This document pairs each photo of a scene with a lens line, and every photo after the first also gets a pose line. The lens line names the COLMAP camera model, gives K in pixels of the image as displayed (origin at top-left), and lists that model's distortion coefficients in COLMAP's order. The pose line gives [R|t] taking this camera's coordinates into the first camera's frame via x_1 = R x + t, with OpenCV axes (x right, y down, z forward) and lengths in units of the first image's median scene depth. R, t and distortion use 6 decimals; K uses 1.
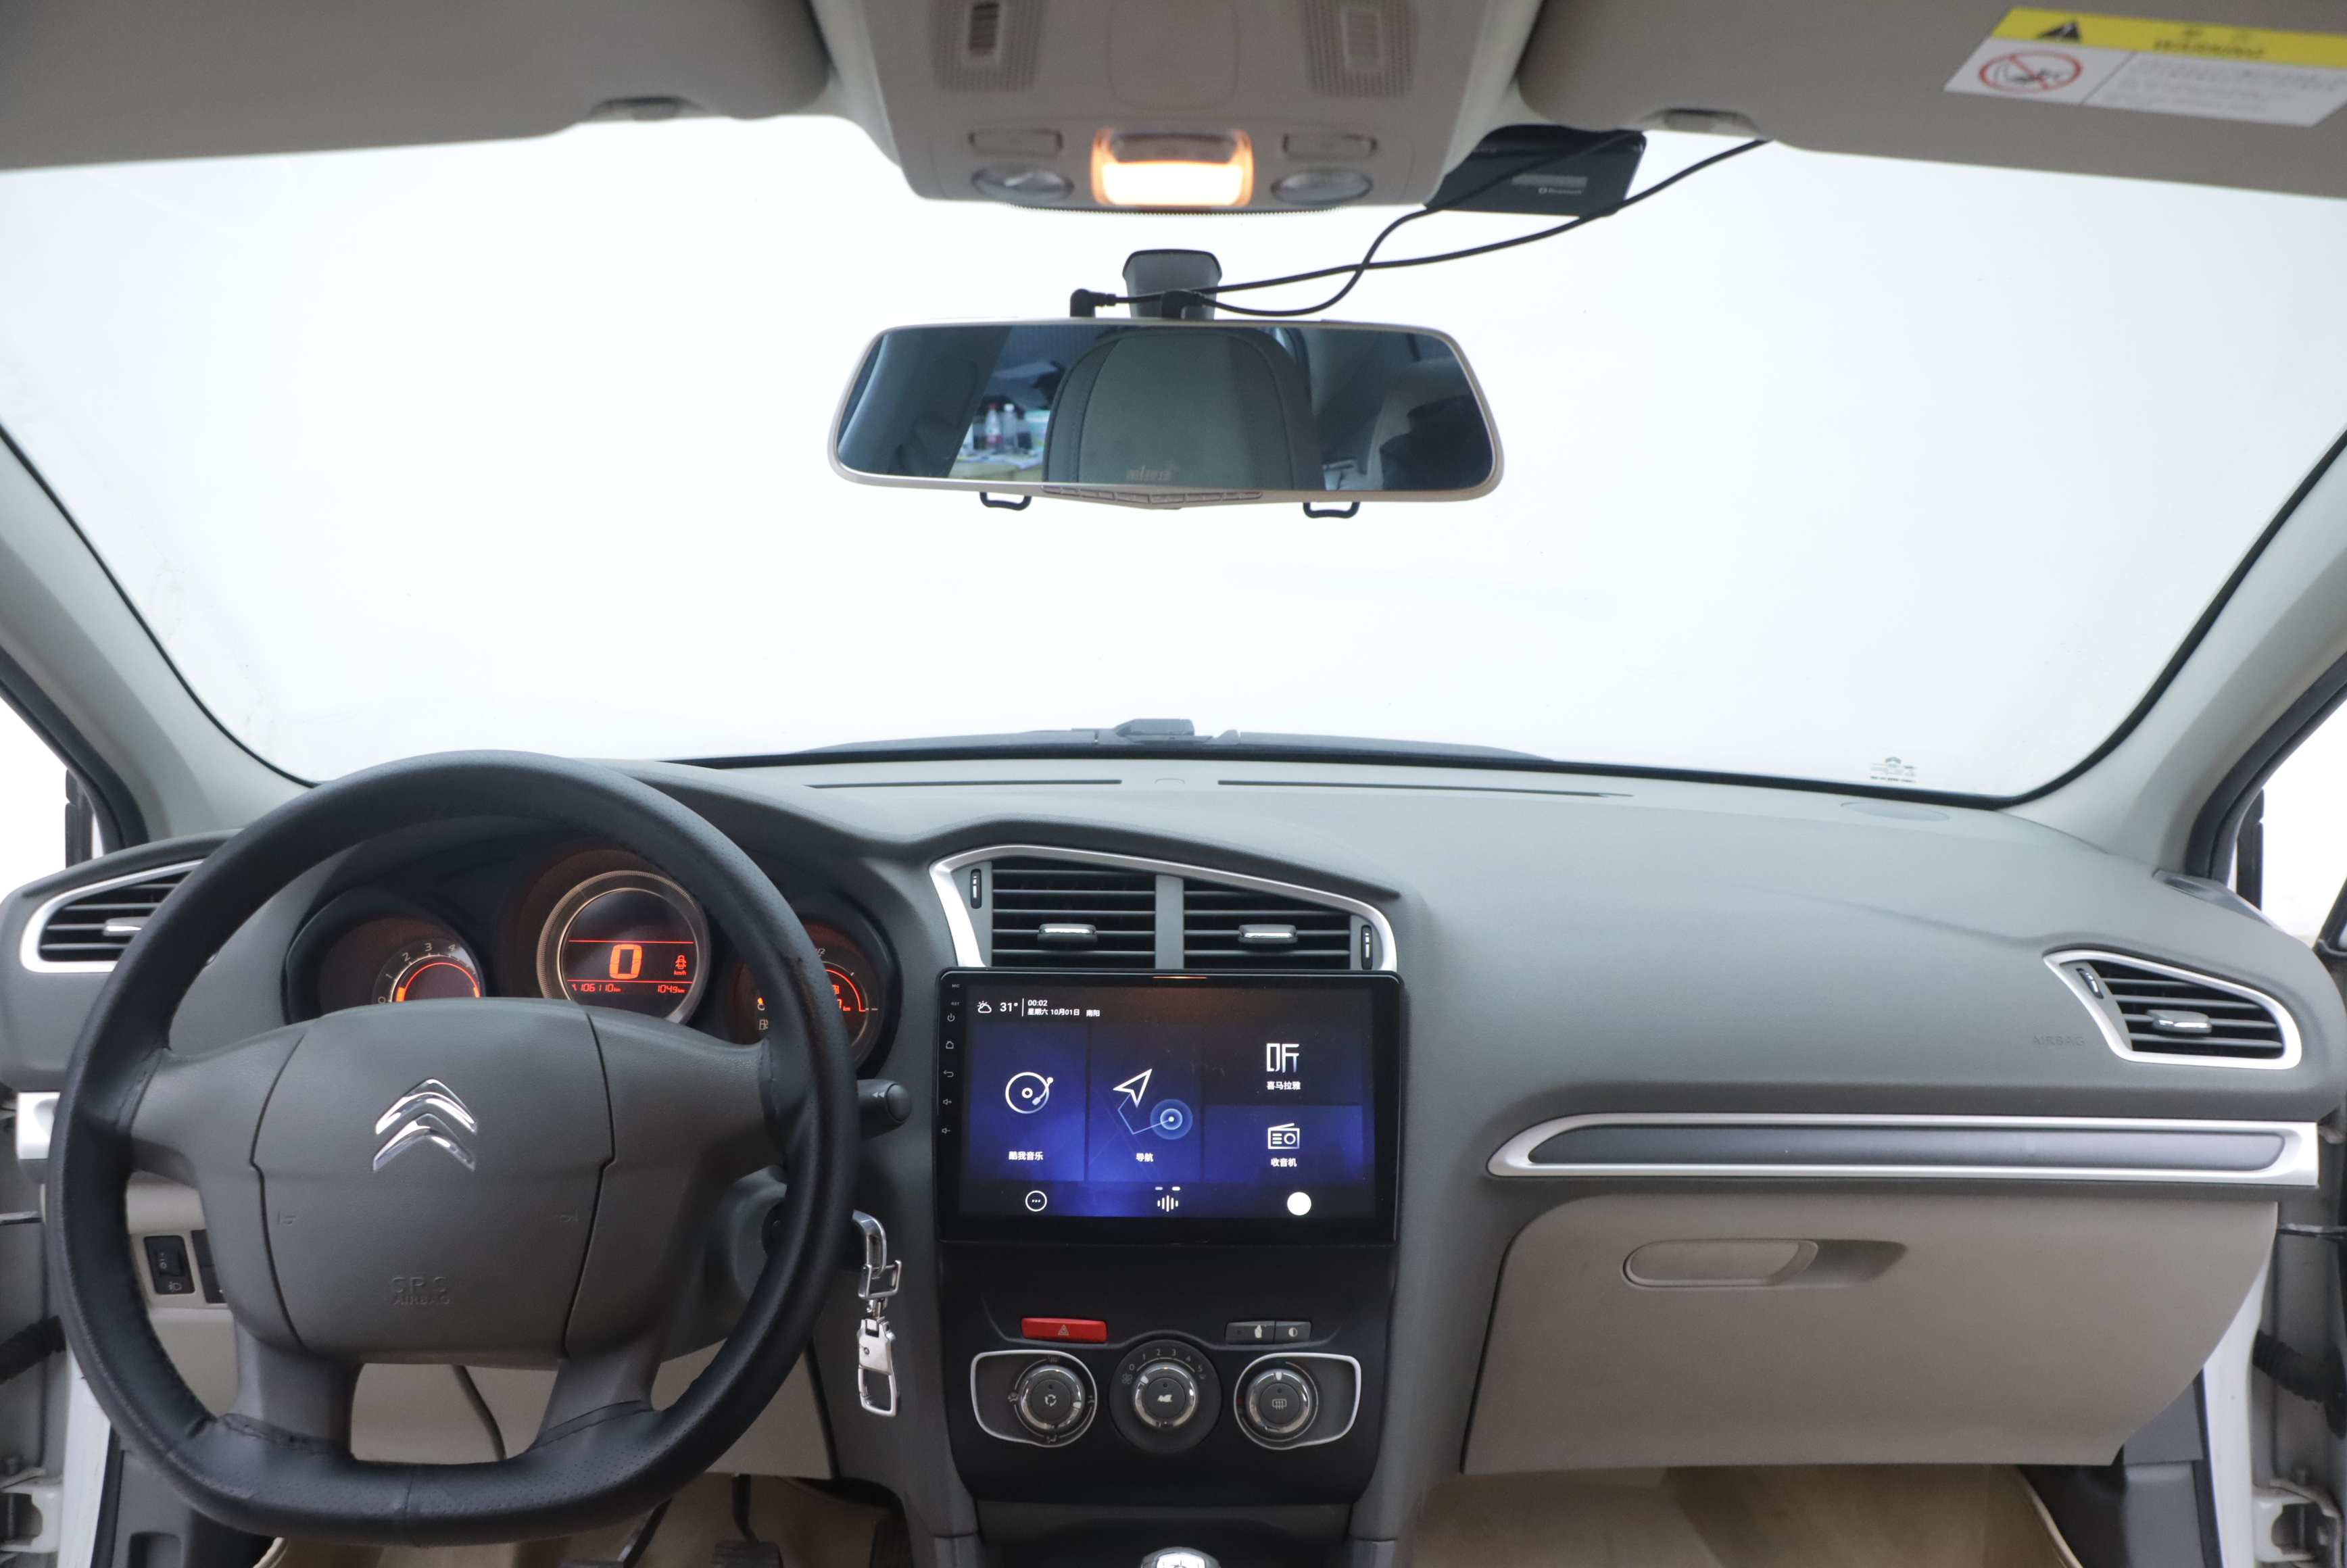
lens RADIAL K [[1860.9, 0, 1174.5], [0, 1860.9, 819.4], [0, 0, 1]] dist [-0.186848, 0.154771]
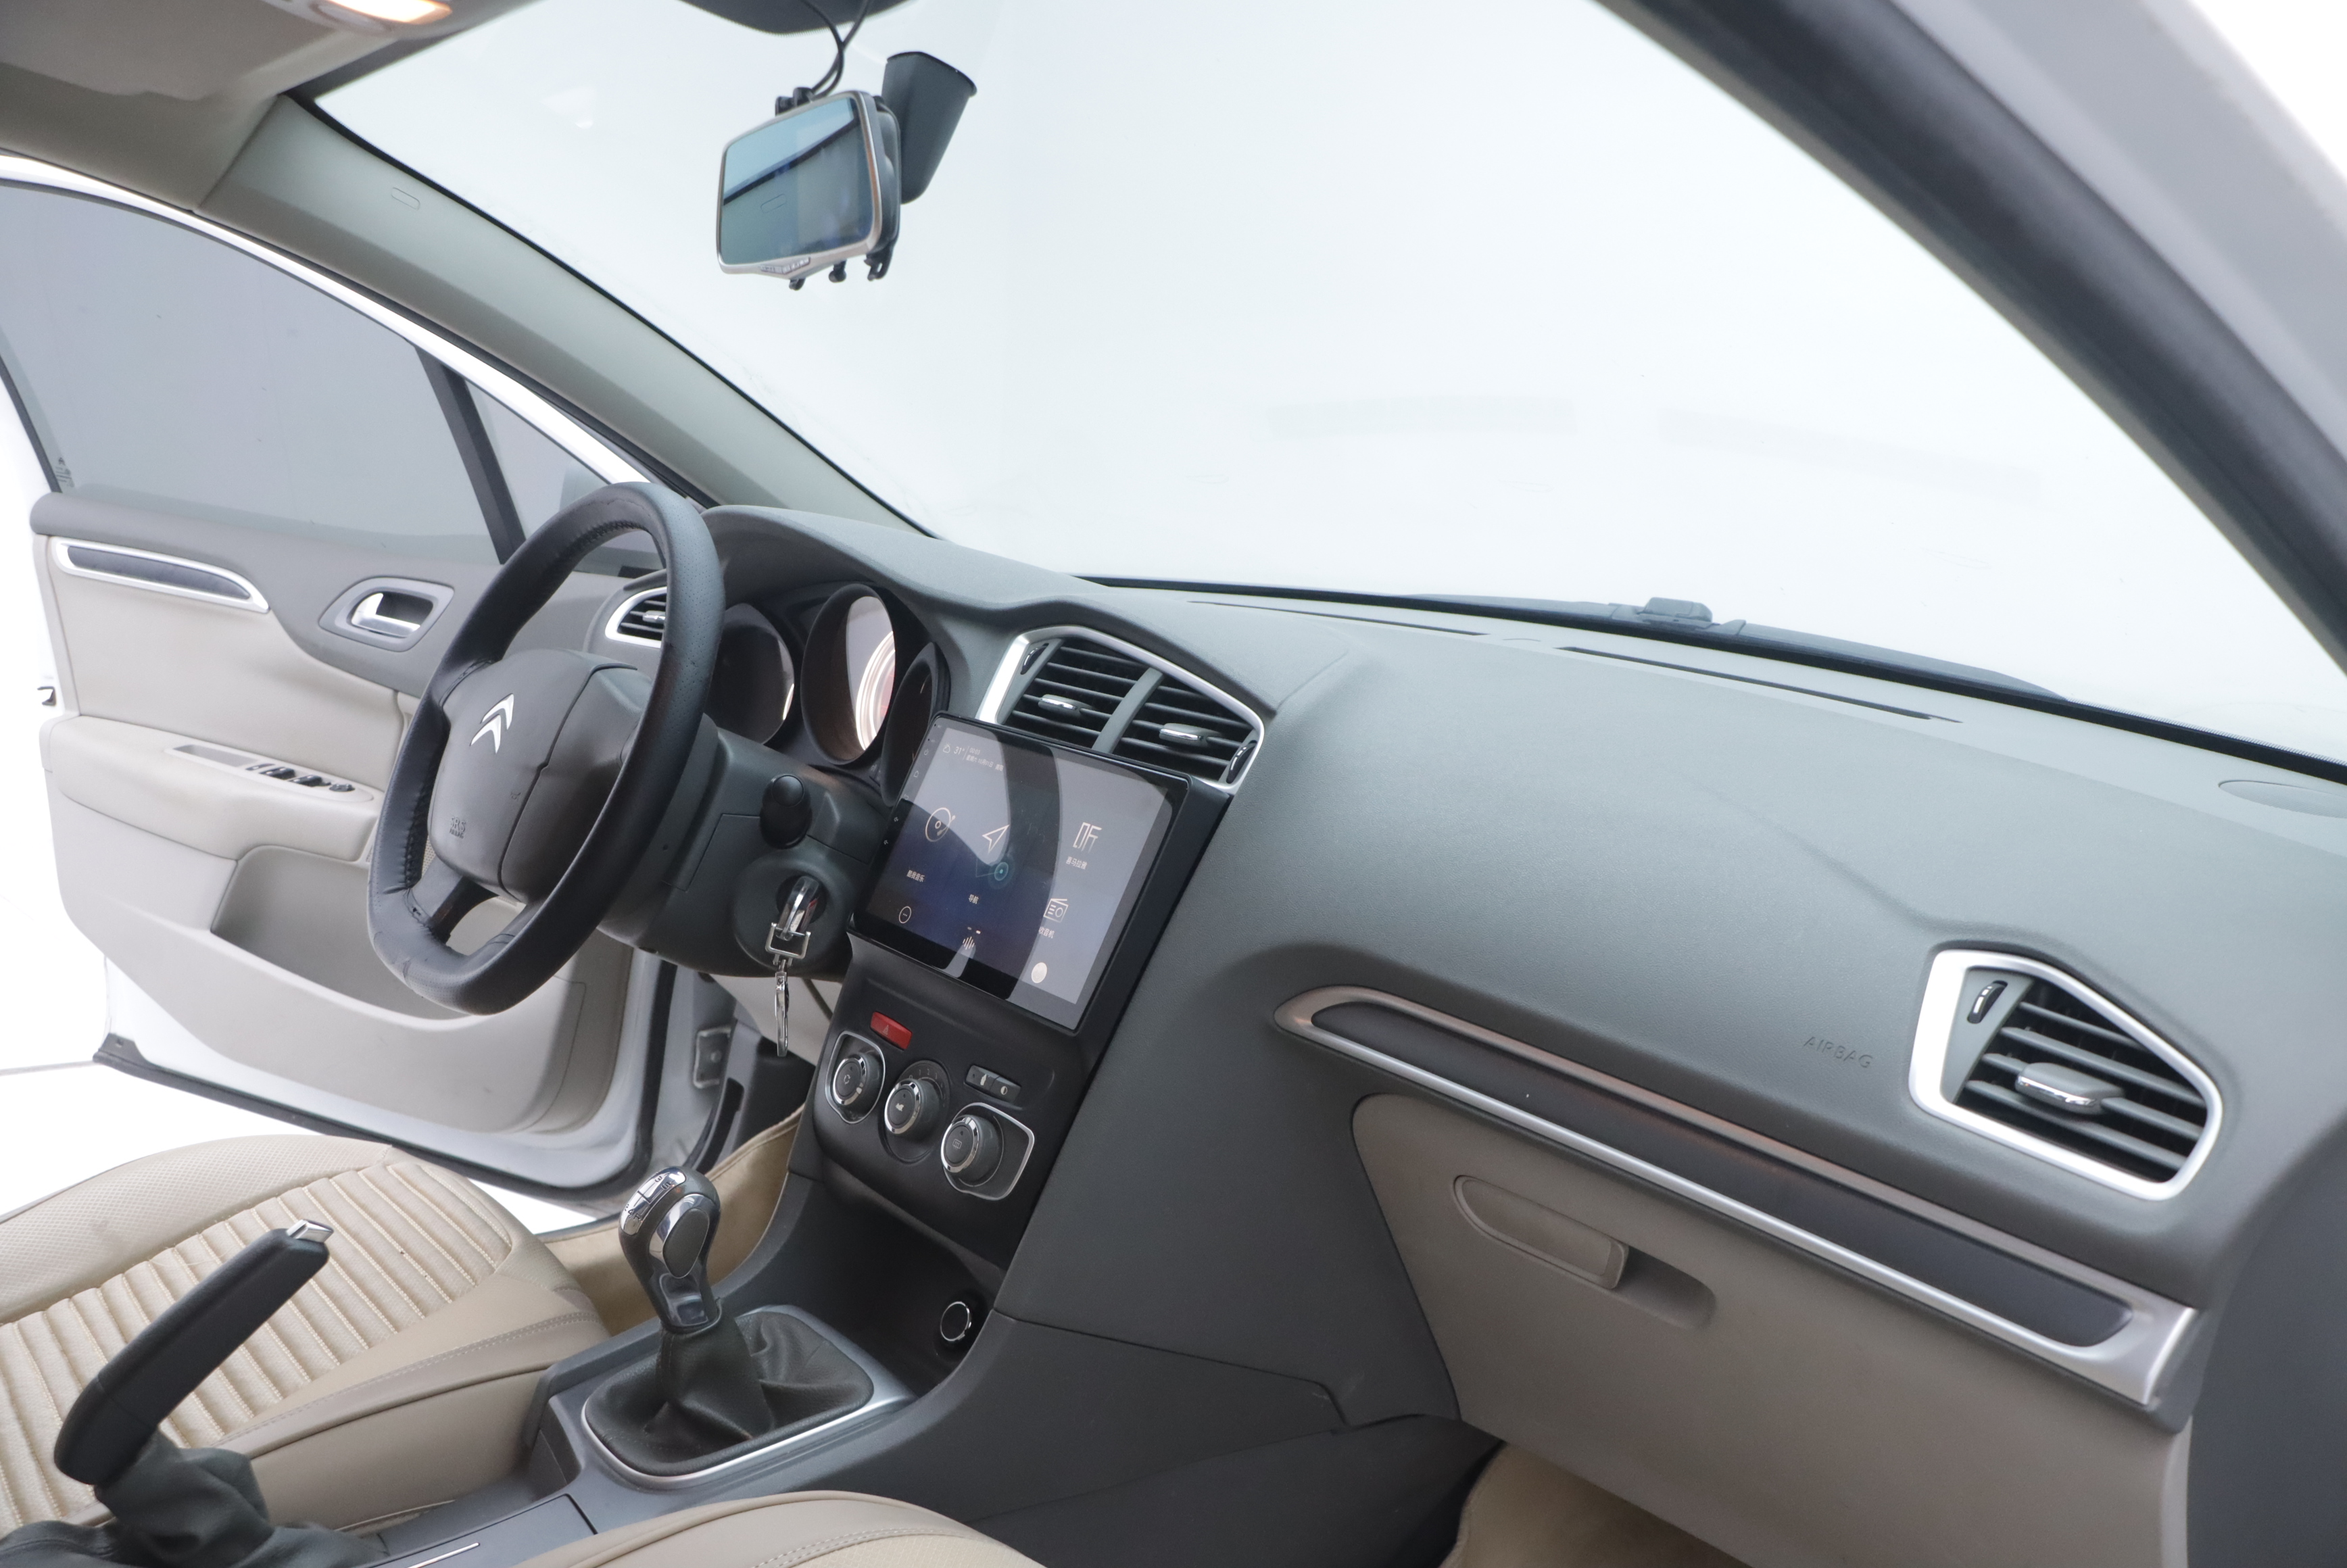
lens RADIAL K [[1860.9, 0, 1174.5], [0, 1860.9, 819.4], [0, 0, 1]] dist [-0.186848, 0.154771]
pose [[0.643031, 0.178635, -0.744716, 0.884731], [-0.164790, 0.981912, 0.093241, 0.015448], [0.747901, 0.062765, 0.660837, 0.372050]]
